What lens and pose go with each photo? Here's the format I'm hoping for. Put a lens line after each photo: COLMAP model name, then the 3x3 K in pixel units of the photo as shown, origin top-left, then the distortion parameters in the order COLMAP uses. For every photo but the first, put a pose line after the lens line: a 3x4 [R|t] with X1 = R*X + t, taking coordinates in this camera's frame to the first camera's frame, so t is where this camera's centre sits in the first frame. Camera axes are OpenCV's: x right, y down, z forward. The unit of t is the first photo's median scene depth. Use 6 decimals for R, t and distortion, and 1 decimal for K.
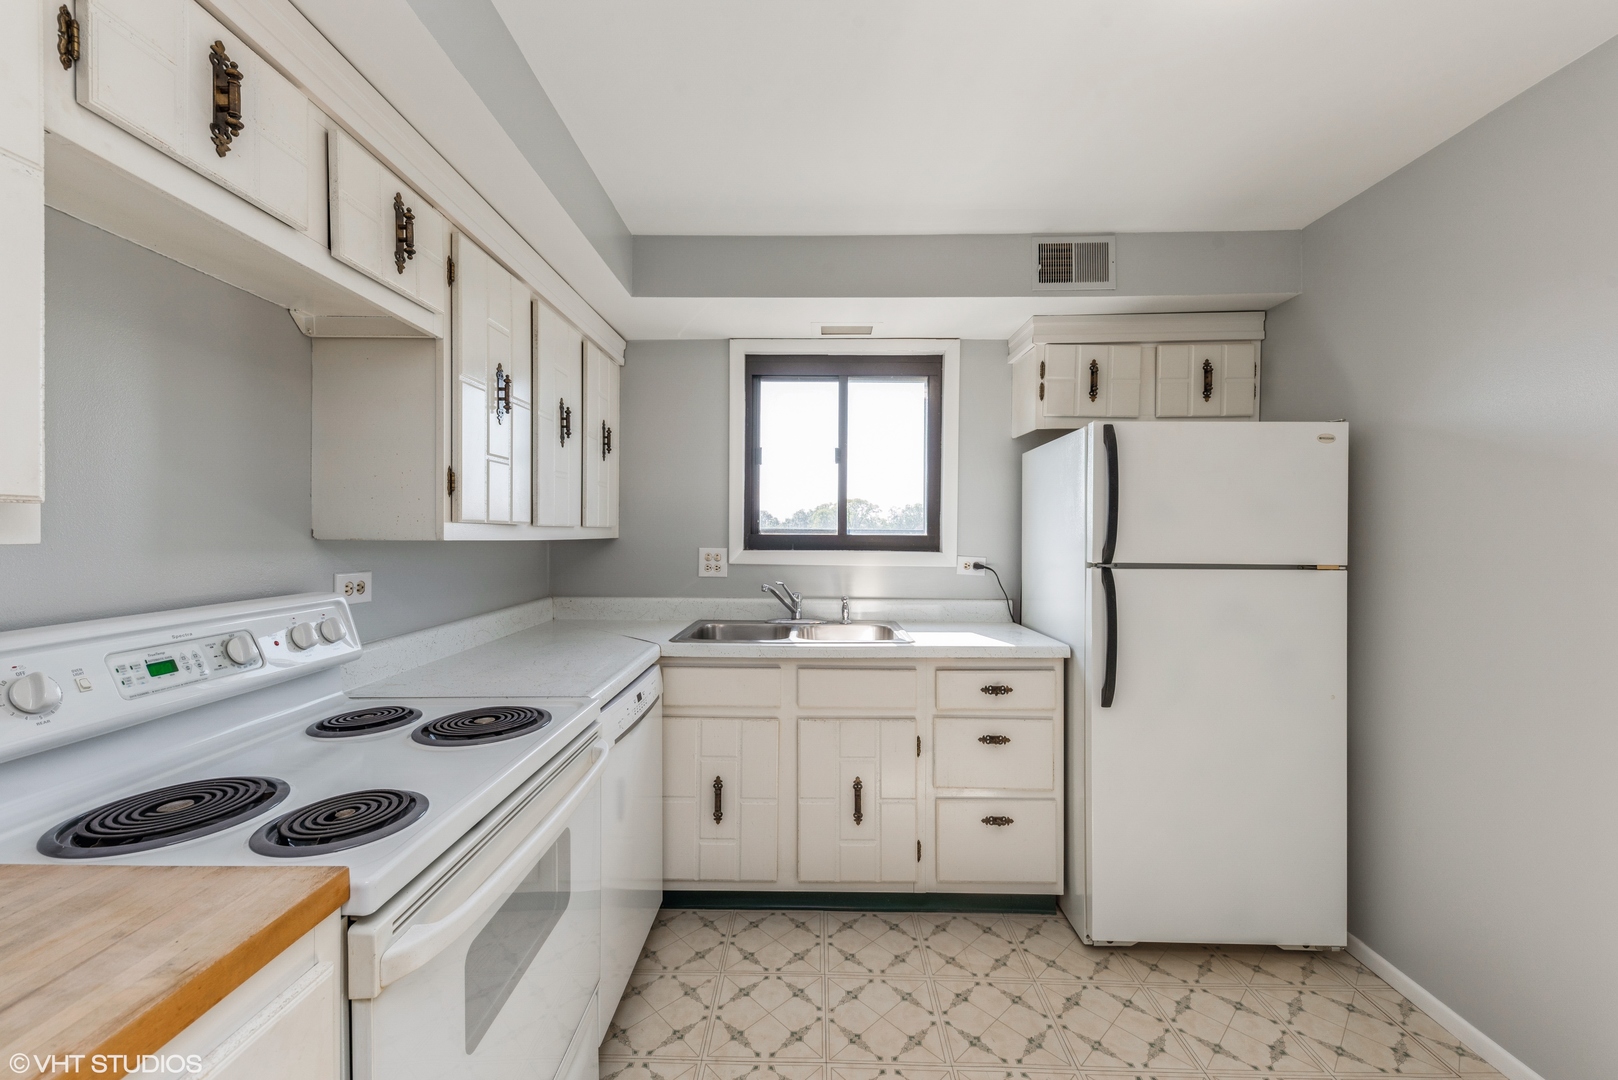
lens RADIAL K [[632.5, 0, 809.4], [0, 632.5, 532.9], [0, 0, 1]] dist [0.000811, -0.000011]
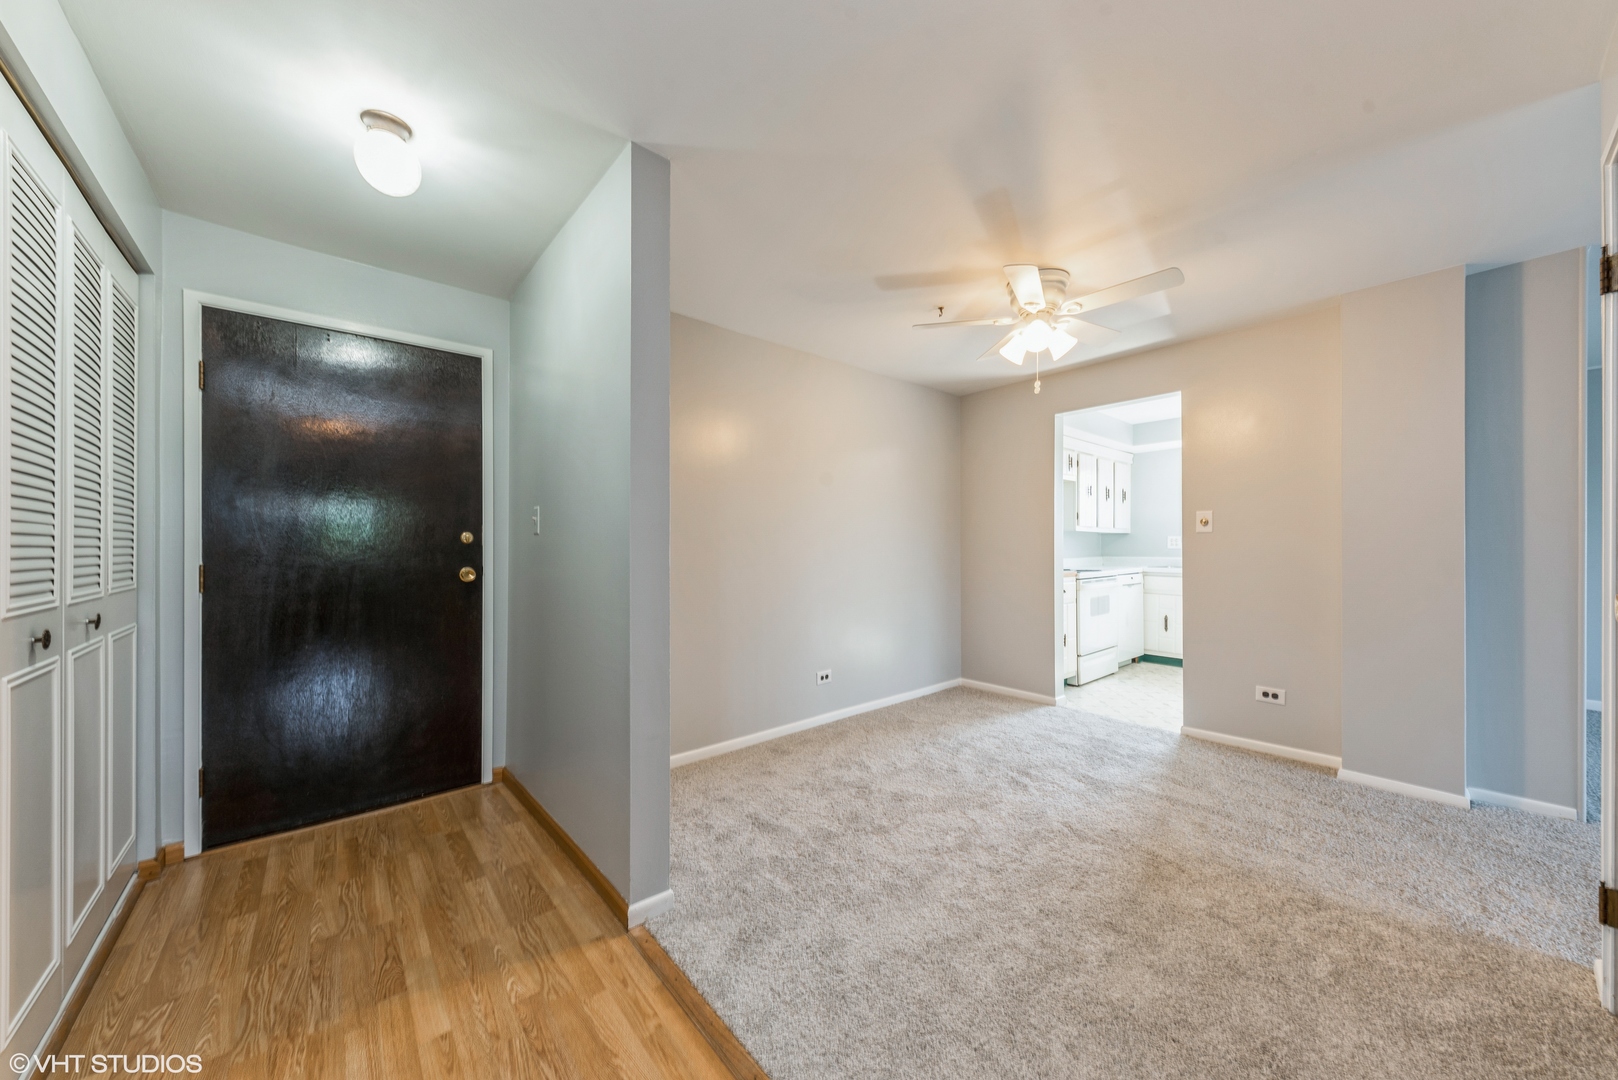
lens RADIAL K [[564.4, 0, 791.9], [0, 564.4, 546.3], [0, 0, 1]] dist [0.000720, -0.004991]
pose [[0.644230, -0.003333, -0.764825, 0.558412], [0.000735, 0.999993, -0.003739, 0.068458], [0.764832, 0.001847, 0.644227, -1.502705]]
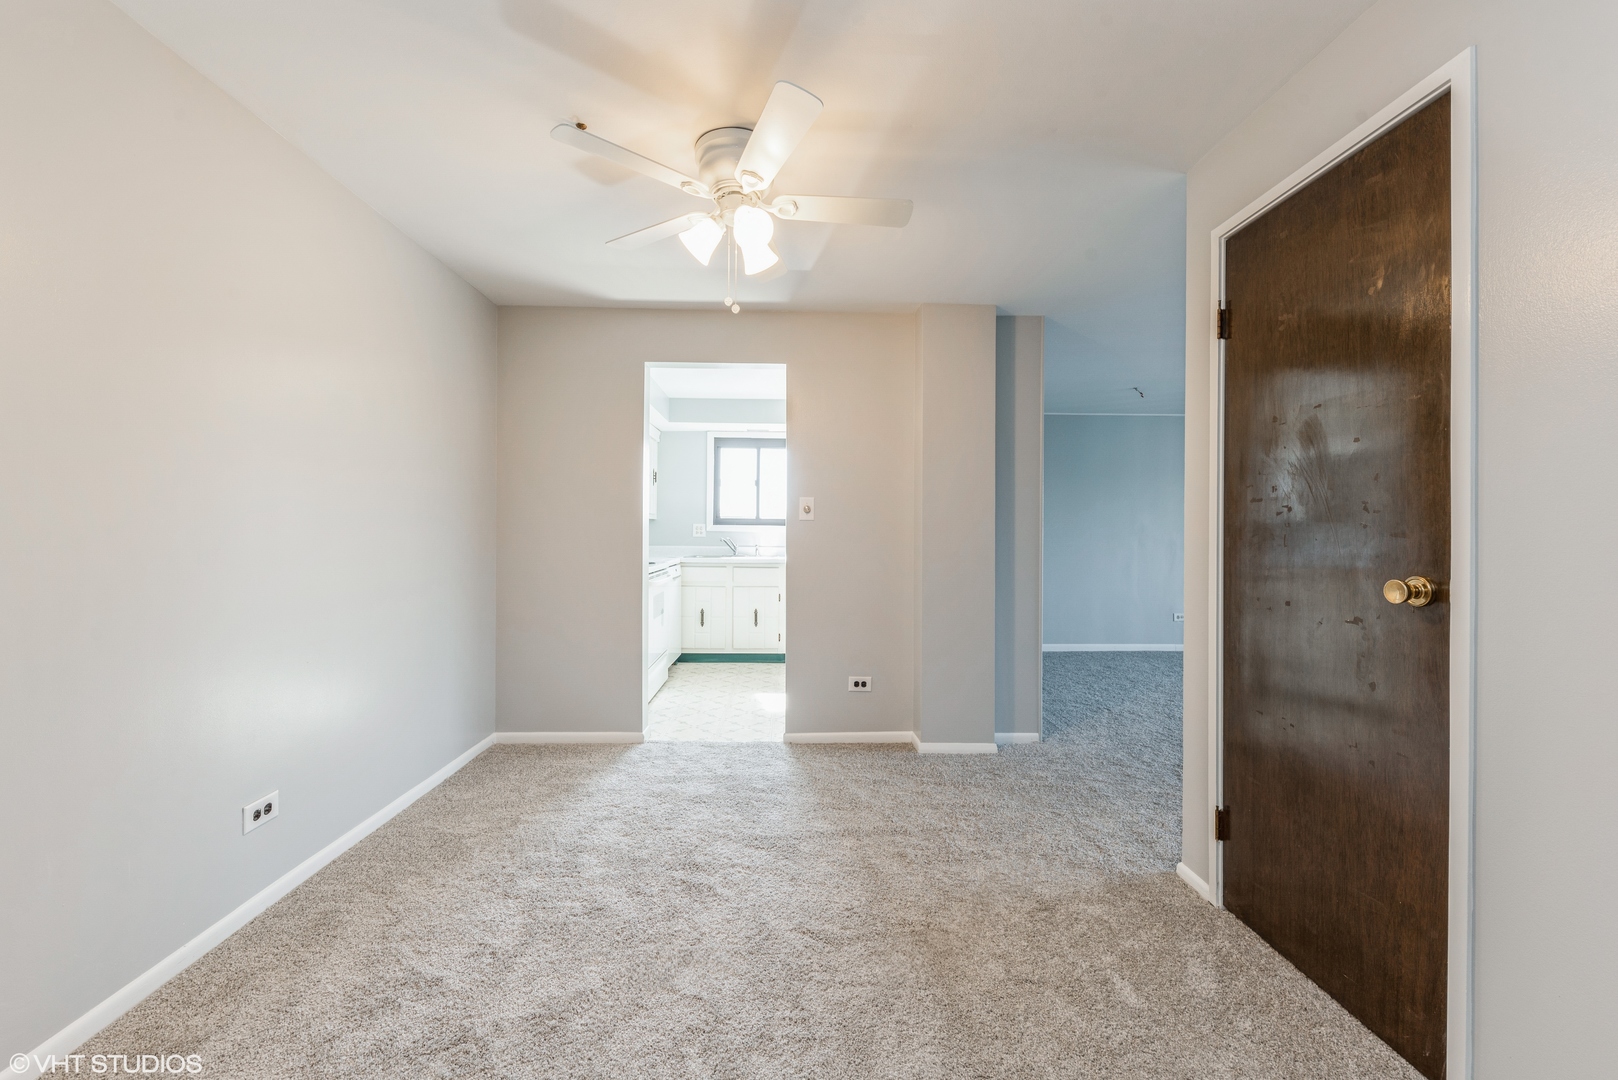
lens RADIAL K [[632.5, 0, 809.4], [0, 632.5, 532.9], [0, 0, 1]] dist [0.000811, -0.000011]
pose [[0.998495, 0.004990, 0.054619, 0.120144], [-0.004690, 0.999973, -0.005618, 0.066767], [-0.054646, 0.005353, 0.998491, -1.301794]]
